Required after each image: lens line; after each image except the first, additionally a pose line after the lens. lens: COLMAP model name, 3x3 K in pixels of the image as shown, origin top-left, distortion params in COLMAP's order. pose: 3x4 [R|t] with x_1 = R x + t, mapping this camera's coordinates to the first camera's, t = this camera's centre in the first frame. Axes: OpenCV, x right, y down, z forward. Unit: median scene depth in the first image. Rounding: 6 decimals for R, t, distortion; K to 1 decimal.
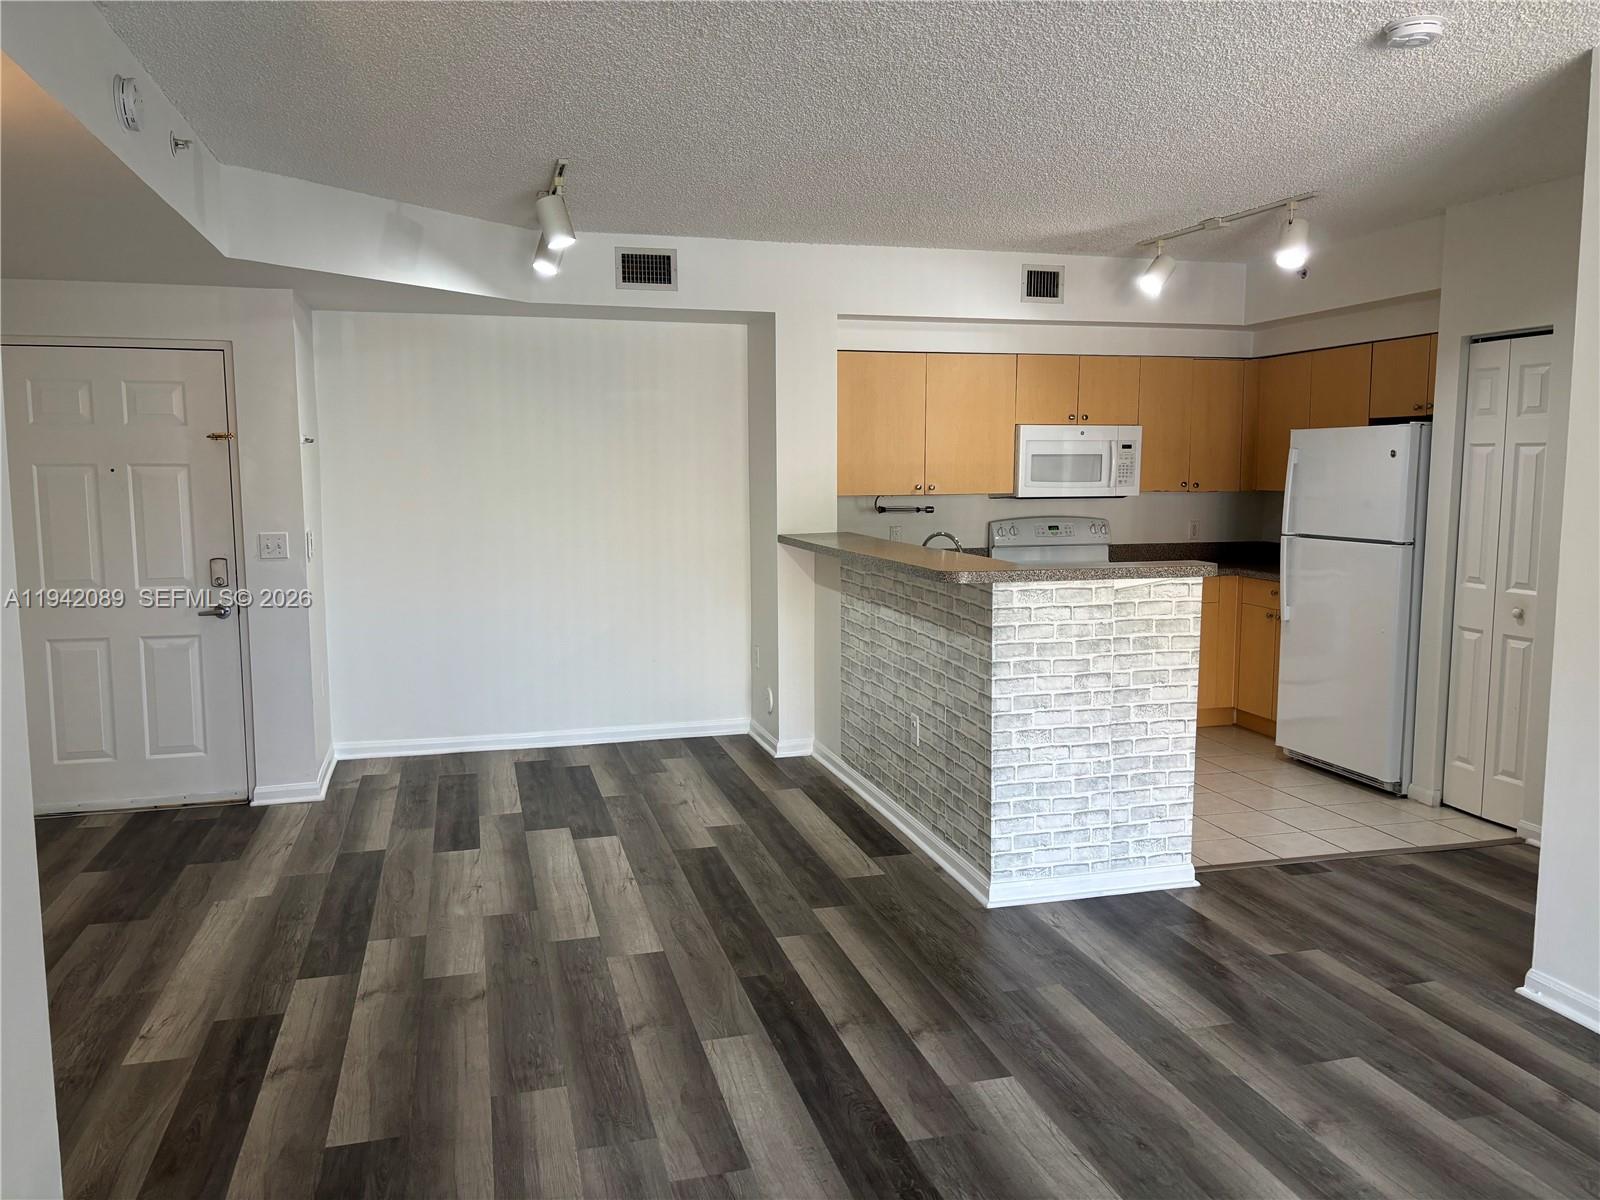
lens RADIAL K [[1219.0, 0, 800.0], [0, 1219.0, 600.0], [0, 0, 1]] dist [0.051095, -0.070629]
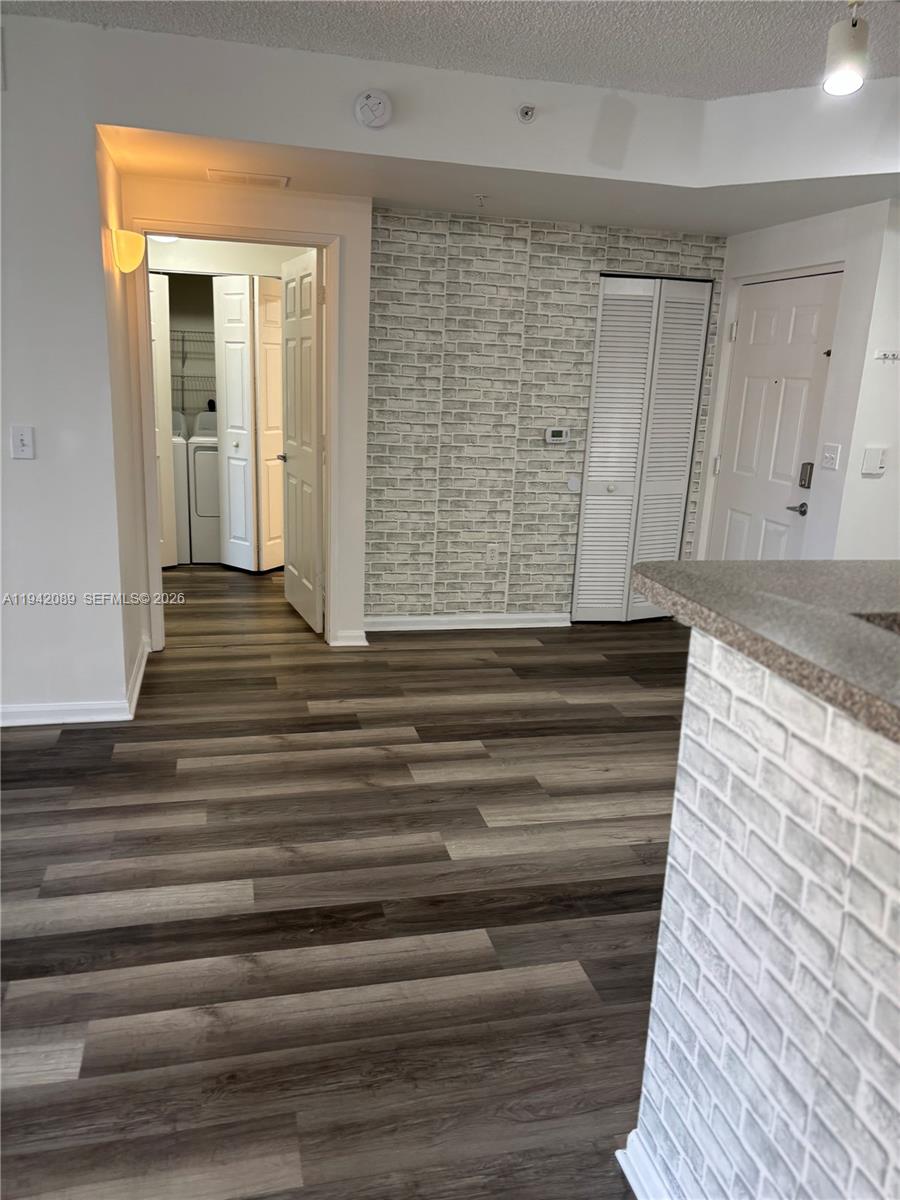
lens RADIAL K [[898.7, 0, 430.1], [0, 898.7, 601.4], [0, 0, 1]] dist [0.062379, -0.057782]
pose [[-0.045361, 0.251326, -0.966839, 0.464802], [-0.150872, 0.955010, 0.255330, -0.086776], [0.987512, 0.157450, -0.005402, 0.798392]]
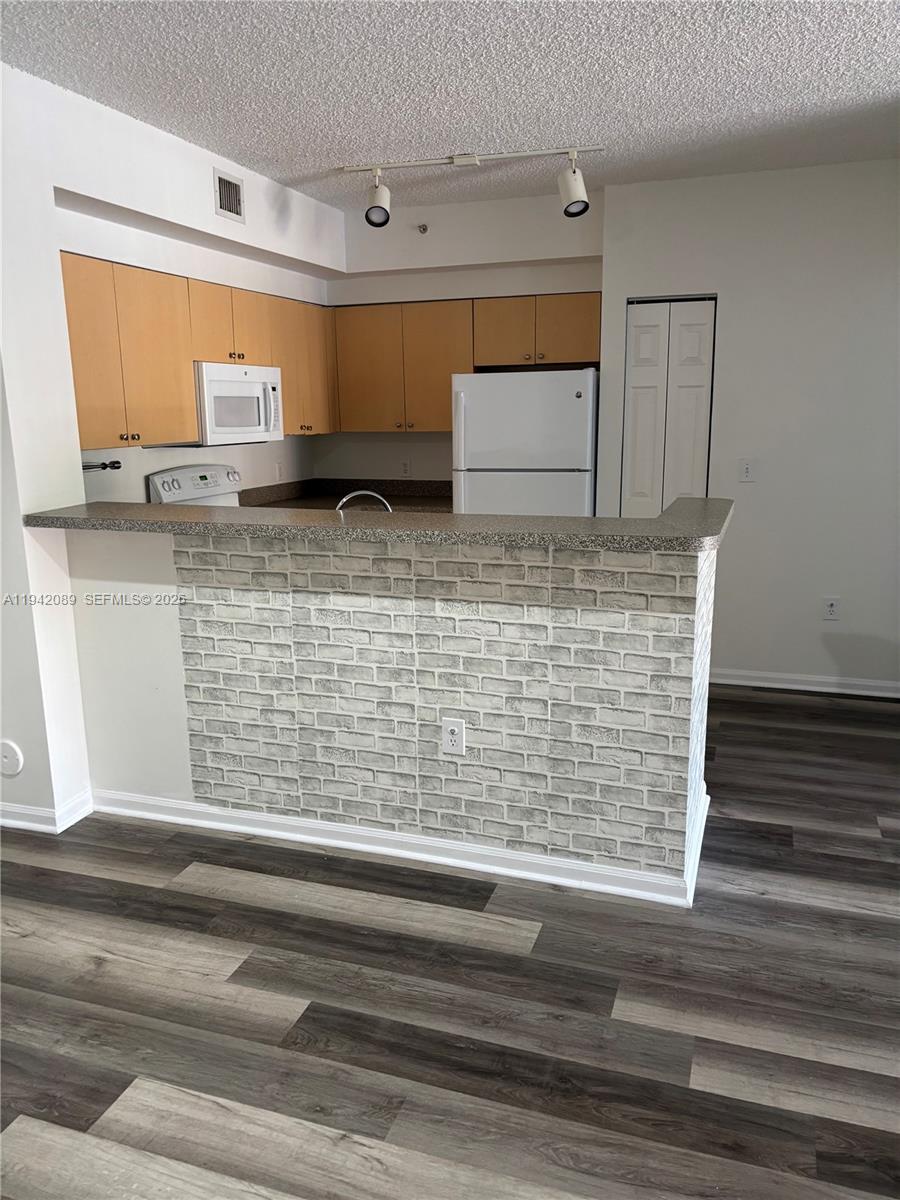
lens RADIAL K [[914.3, 0, 450.0], [0, 914.3, 600.0], [0, 0, 1]] dist [0.051095, -0.070629]
pose [[0.558625, -0.177823, 0.810134, -0.407676], [0.103470, 0.984058, 0.144652, -0.076008], [-0.822941, 0.003018, 0.568119, 0.697568]]
